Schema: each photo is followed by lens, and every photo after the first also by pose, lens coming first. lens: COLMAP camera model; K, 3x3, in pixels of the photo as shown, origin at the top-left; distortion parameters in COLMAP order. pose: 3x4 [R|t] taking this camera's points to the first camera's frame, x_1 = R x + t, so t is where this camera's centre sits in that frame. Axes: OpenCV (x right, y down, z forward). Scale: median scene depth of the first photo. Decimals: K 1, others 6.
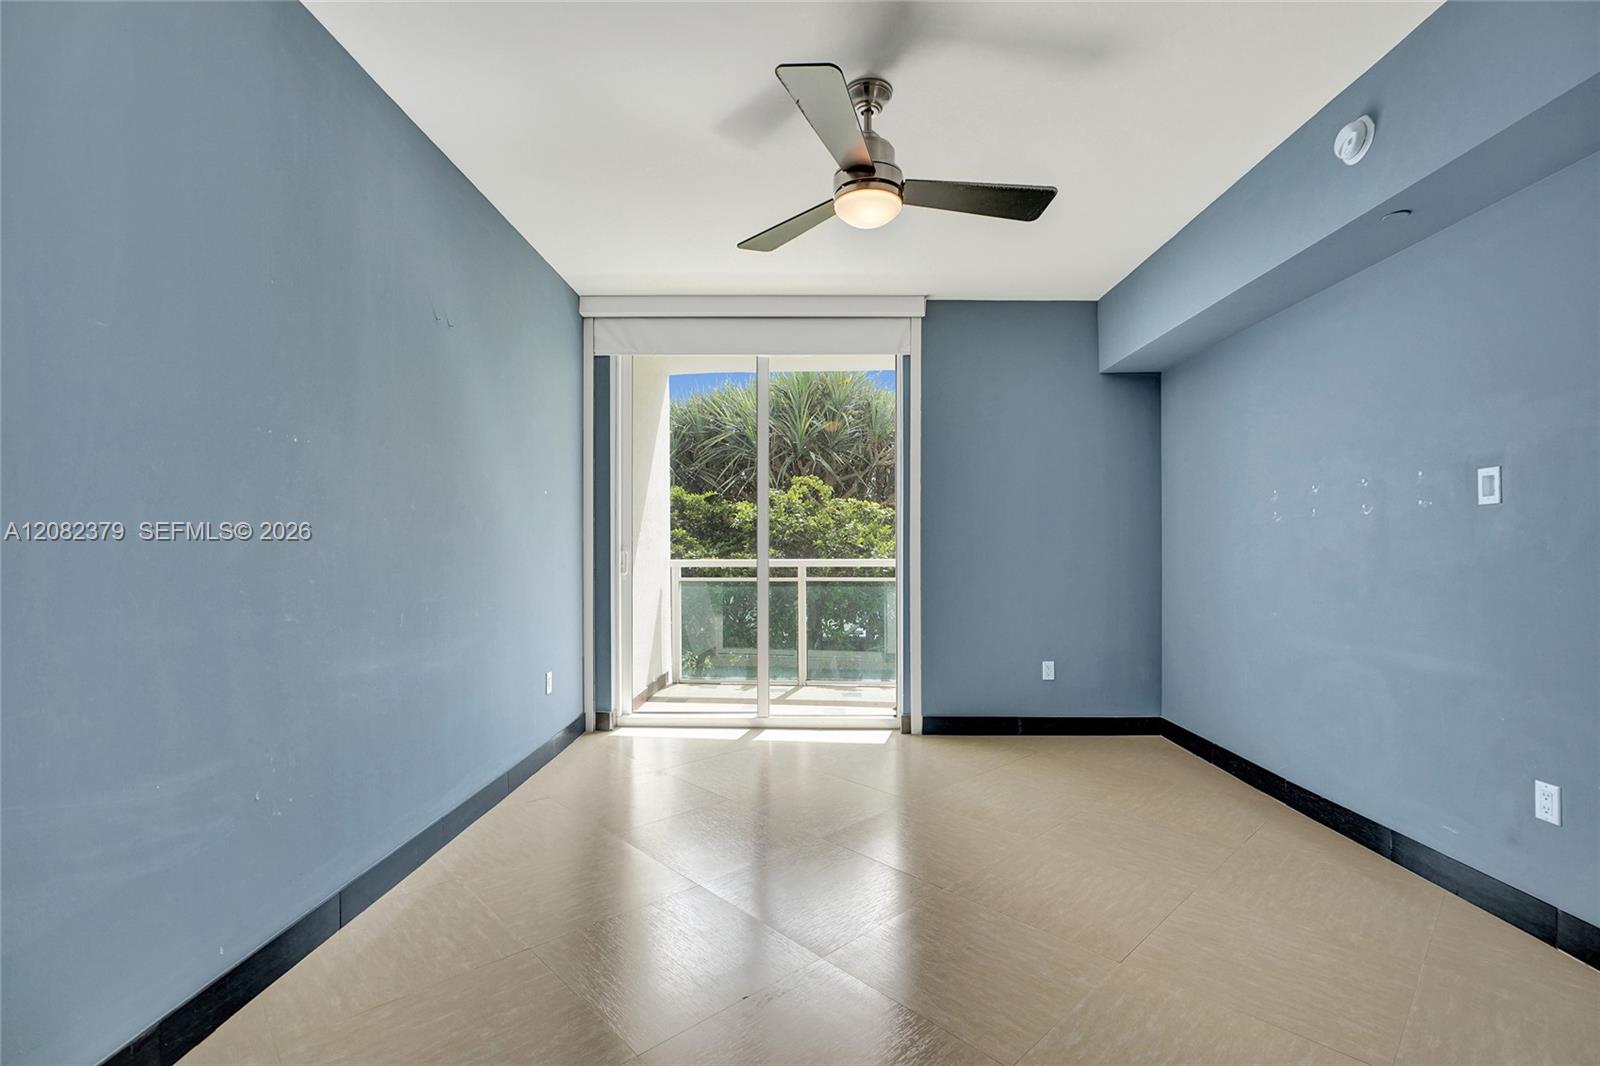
lens RADIAL K [[715.6, 0, 792.5], [0, 715.6, 534.3], [0, 0, 1]] dist [-0.001634, 0.000940]
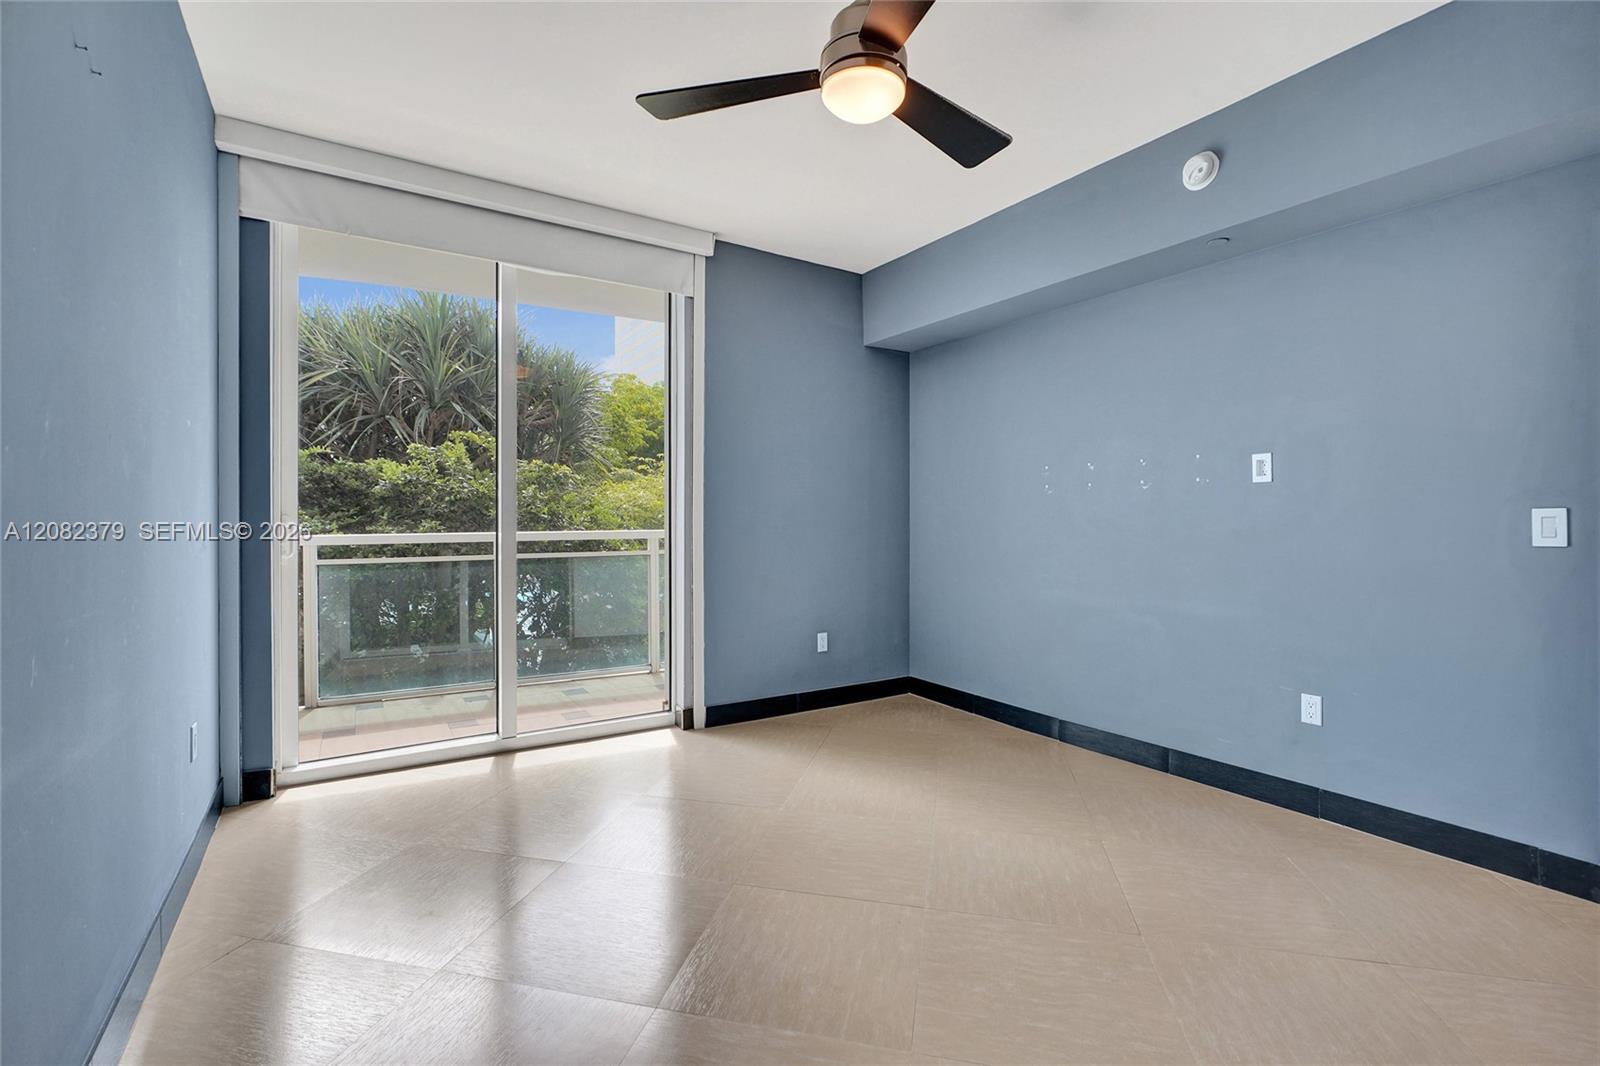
lens RADIAL K [[723.4, 0, 800.3], [0, 723.4, 510.2], [0, 0, 1]] dist [-0.005631, -0.000039]
pose [[0.836106, 0.006861, 0.548524, -0.212363], [-0.009949, 0.999947, 0.002659, 0.006403], [-0.548477, -0.007680, 0.836130, 0.187516]]
